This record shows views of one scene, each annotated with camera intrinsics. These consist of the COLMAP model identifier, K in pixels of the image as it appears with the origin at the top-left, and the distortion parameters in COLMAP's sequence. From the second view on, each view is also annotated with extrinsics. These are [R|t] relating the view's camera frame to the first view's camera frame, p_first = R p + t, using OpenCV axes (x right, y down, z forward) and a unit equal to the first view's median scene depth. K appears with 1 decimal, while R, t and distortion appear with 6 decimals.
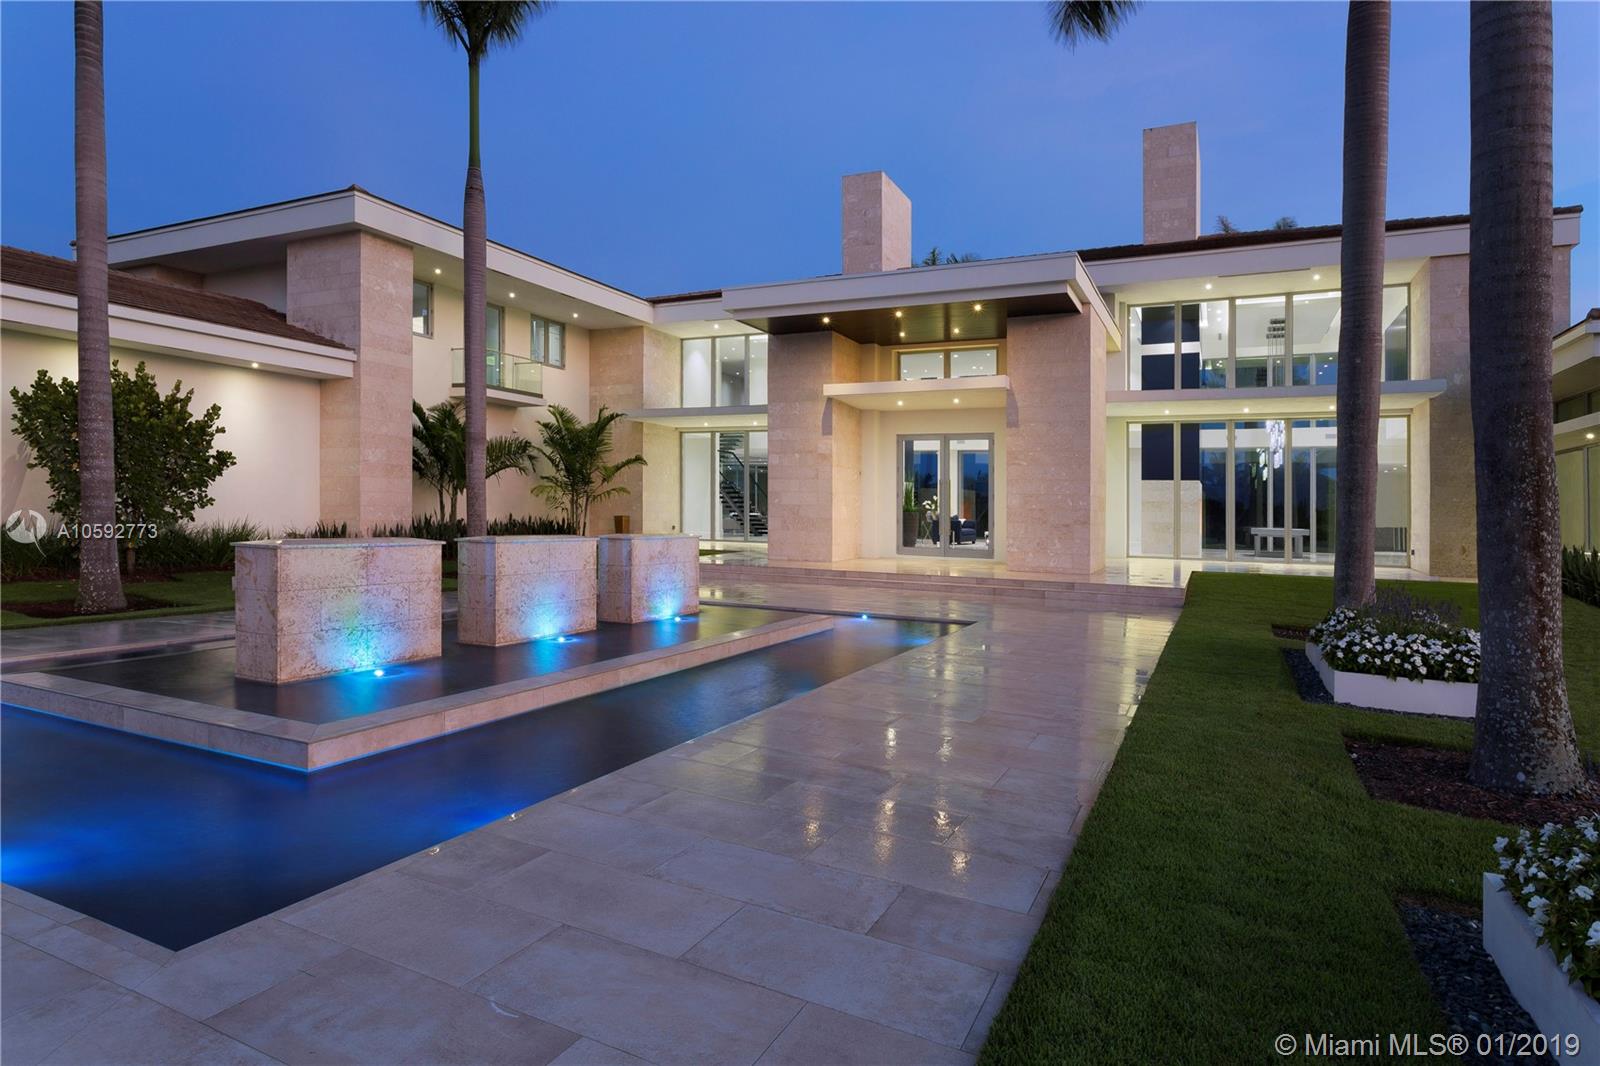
lens RADIAL K [[911.2, 0, 747.3], [0, 911.2, 504.8], [0, 0, 1]] dist [-0.001210, 0.048656]
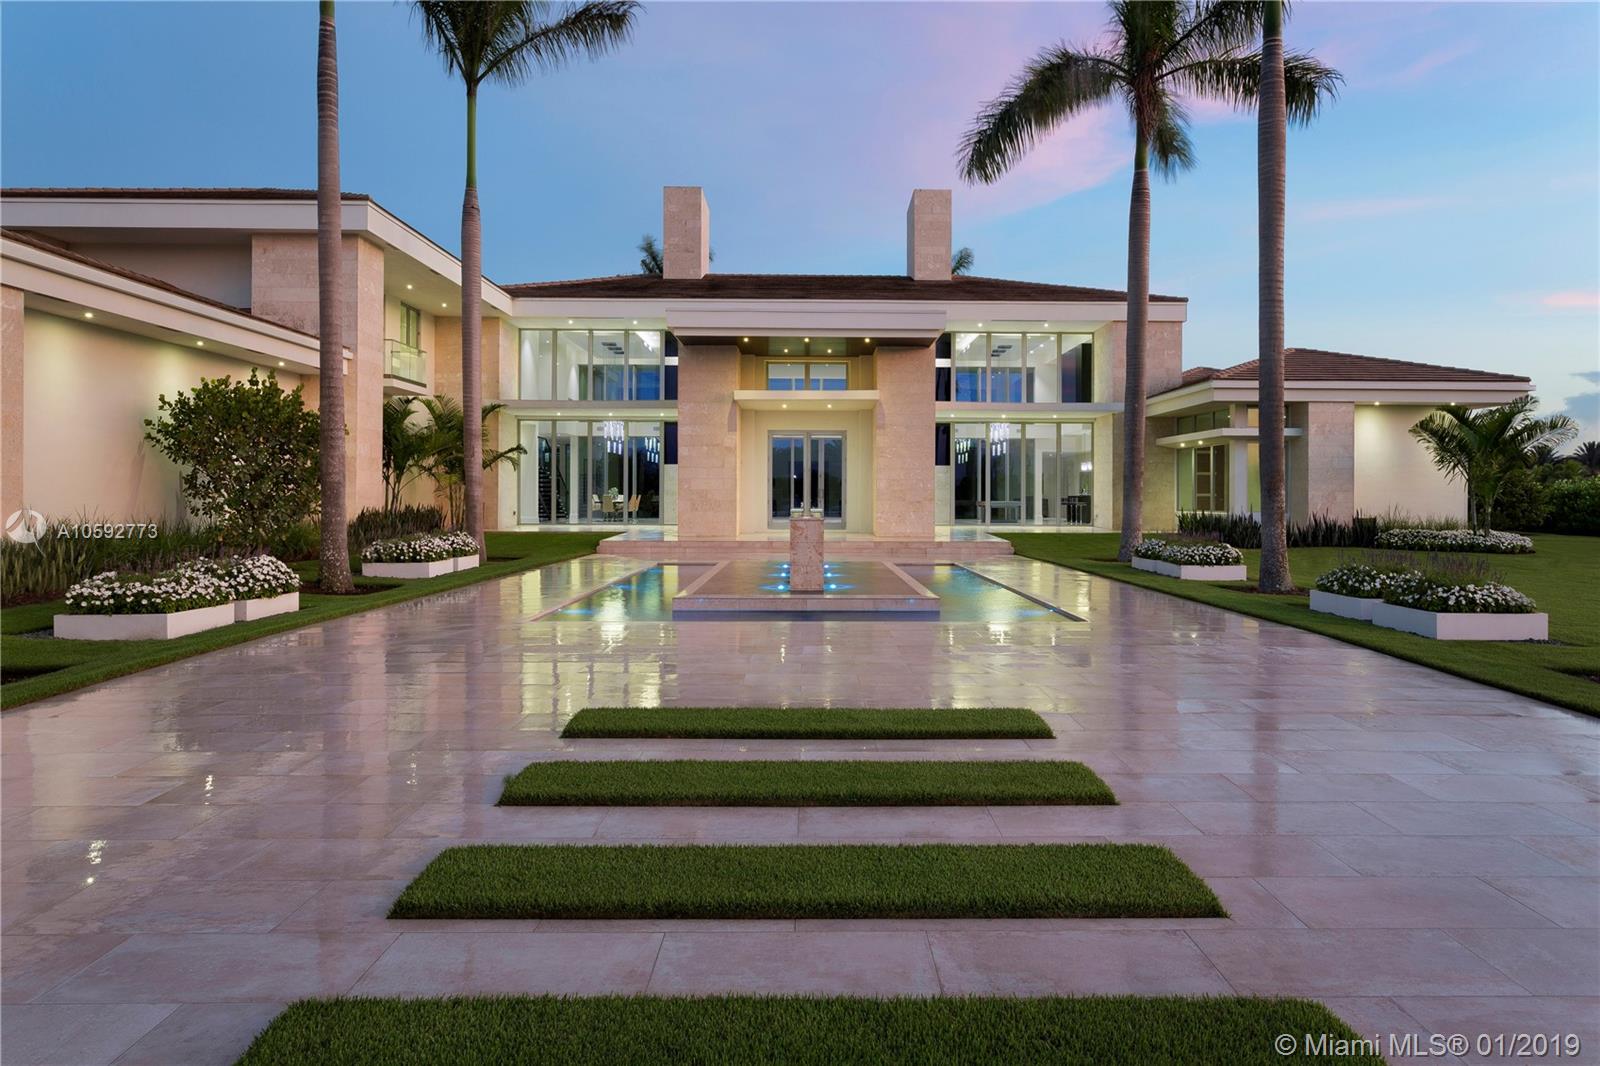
lens RADIAL K [[1025.0, 0, 802.0], [0, 1025.0, 534.3], [0, 0, 1]] dist [0.000121, -0.000020]
pose [[0.892647, -0.032751, 0.449565, -0.428307], [0.011854, 0.998718, 0.049221, -0.005593], [-0.450601, -0.038608, 0.891890, -0.251280]]
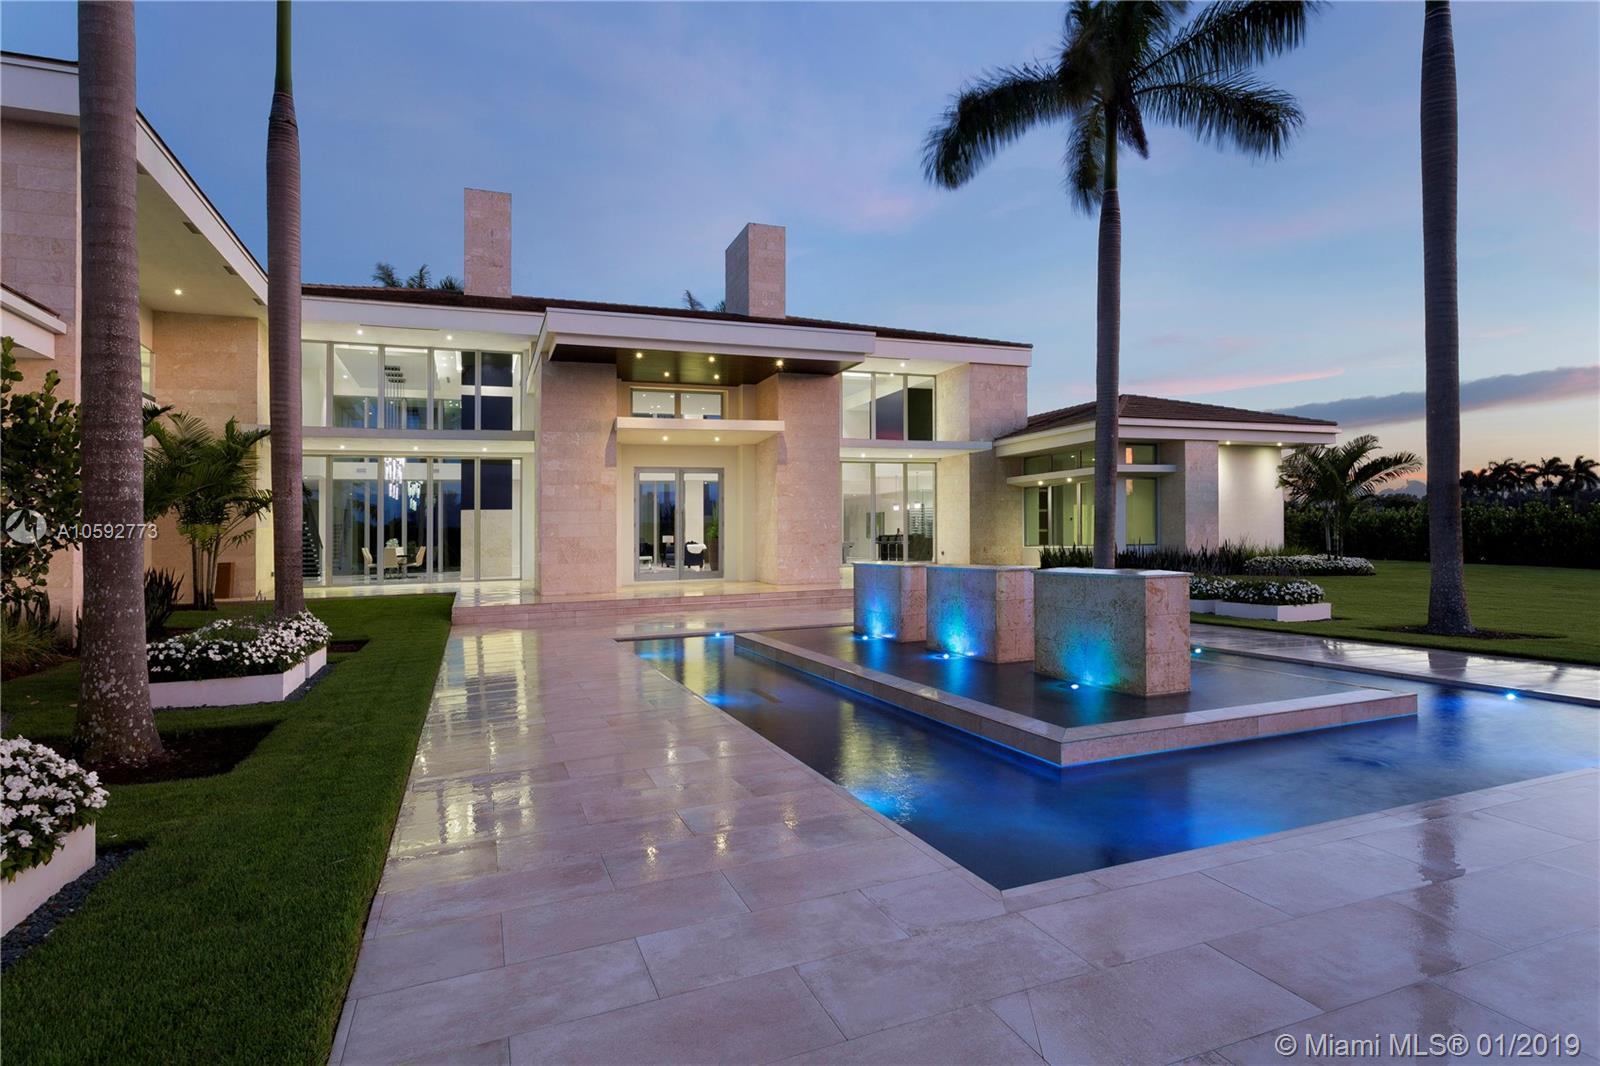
lens RADIAL K [[859.0, 0, 821.3], [0, 859.0, 531.5], [0, 0, 1]] dist [0.004895, 0.001565]
pose [[0.650001, -0.030261, 0.759330, -0.466298], [0.033044, 0.999387, 0.011541, -0.007653], [-0.759214, 0.017590, 0.650603, 0.203983]]
